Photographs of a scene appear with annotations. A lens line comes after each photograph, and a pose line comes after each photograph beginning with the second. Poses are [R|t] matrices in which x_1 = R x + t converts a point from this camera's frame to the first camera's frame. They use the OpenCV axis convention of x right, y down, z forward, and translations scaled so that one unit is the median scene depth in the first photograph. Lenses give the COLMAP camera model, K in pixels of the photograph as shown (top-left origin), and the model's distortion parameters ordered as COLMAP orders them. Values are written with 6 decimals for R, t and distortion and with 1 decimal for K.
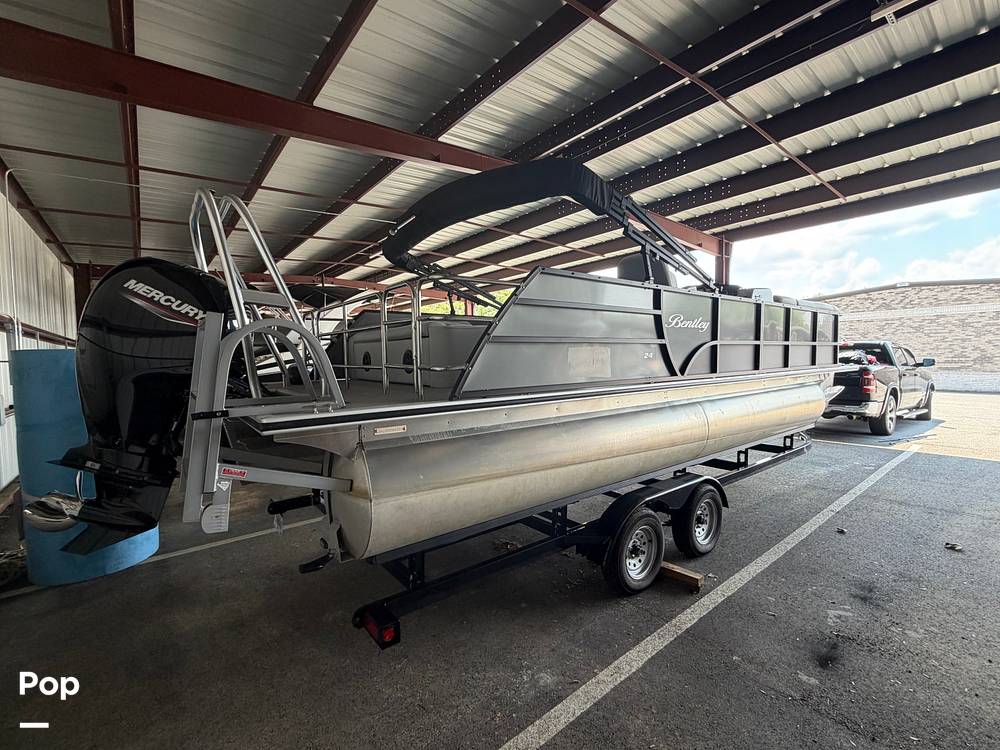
lens RADIAL K [[445.1, 0, 496.8], [0, 445.1, 373.9], [0, 0, 1]] dist [0.001088, 0.000000]
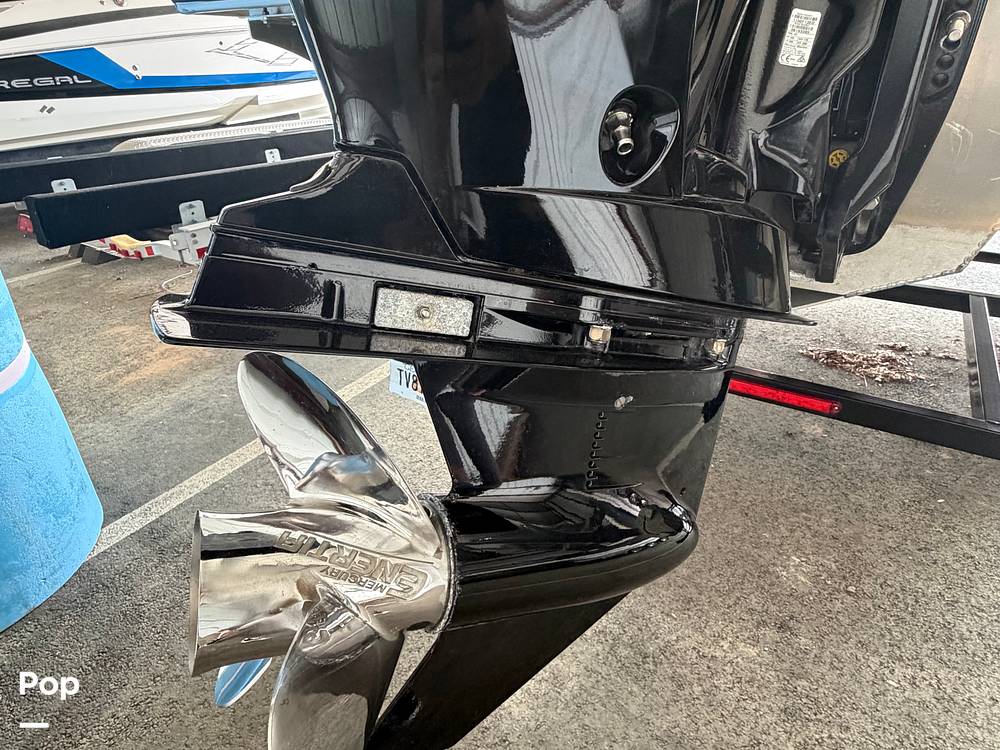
lens RADIAL K [[591.7, 0, 501.4], [0, 591.7, 367.4], [0, 0, 1]] dist [0.003731, -0.002246]
pose [[0.941867, -0.155081, 0.298054, -0.648503], [0.017980, 0.909098, 0.416195, 0.096534], [-0.335504, -0.386641, 0.859038, 0.562242]]
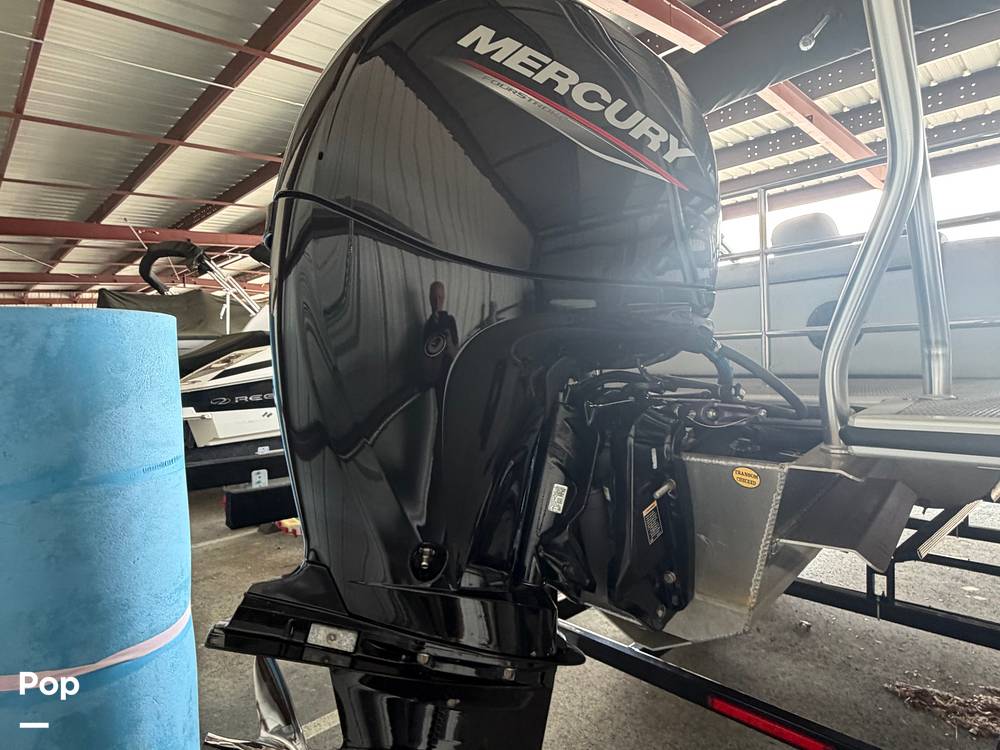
lens RADIAL K [[591.7, 0, 501.4], [0, 591.7, 367.4], [0, 0, 1]] dist [0.003731, -0.002246]
pose [[0.995999, -0.017065, 0.087717, -0.566392], [0.019538, 0.999433, -0.027415, 0.023645], [-0.087200, 0.029019, 0.995768, 0.401937]]
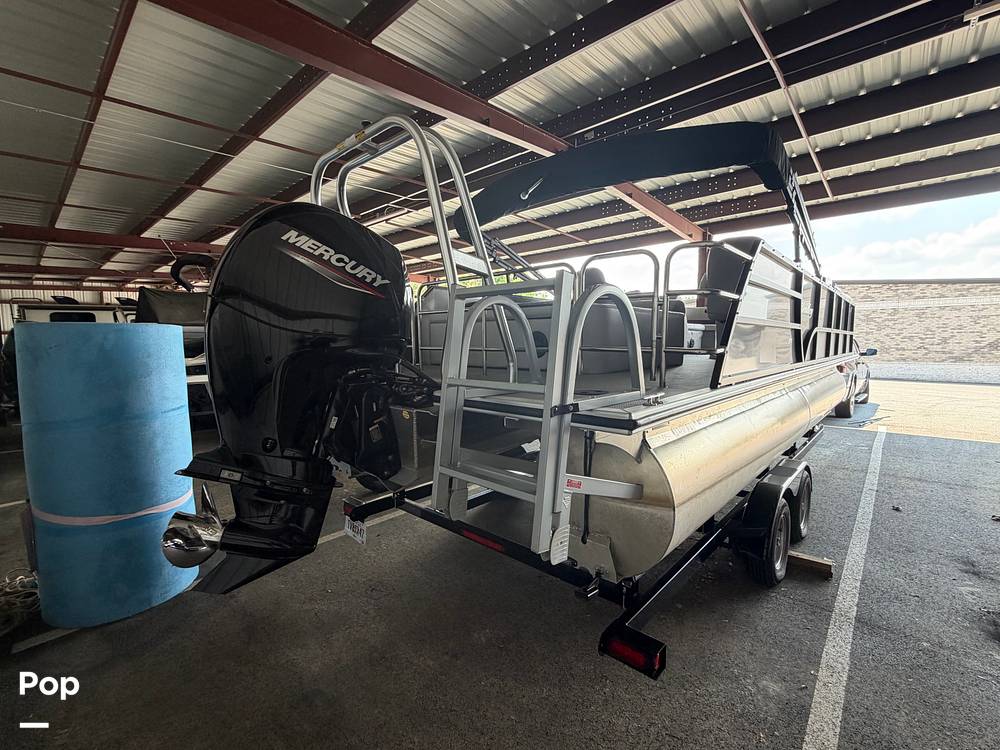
lens RADIAL K [[445.1, 0, 496.8], [0, 445.1, 373.9], [0, 0, 1]] dist [0.001088, 0.000000]
pose [[0.986901, 0.001982, 0.161314, -0.400288], [-0.007003, 0.999508, 0.030564, 0.004254], [-0.161174, -0.031293, 0.986430, 0.127951]]
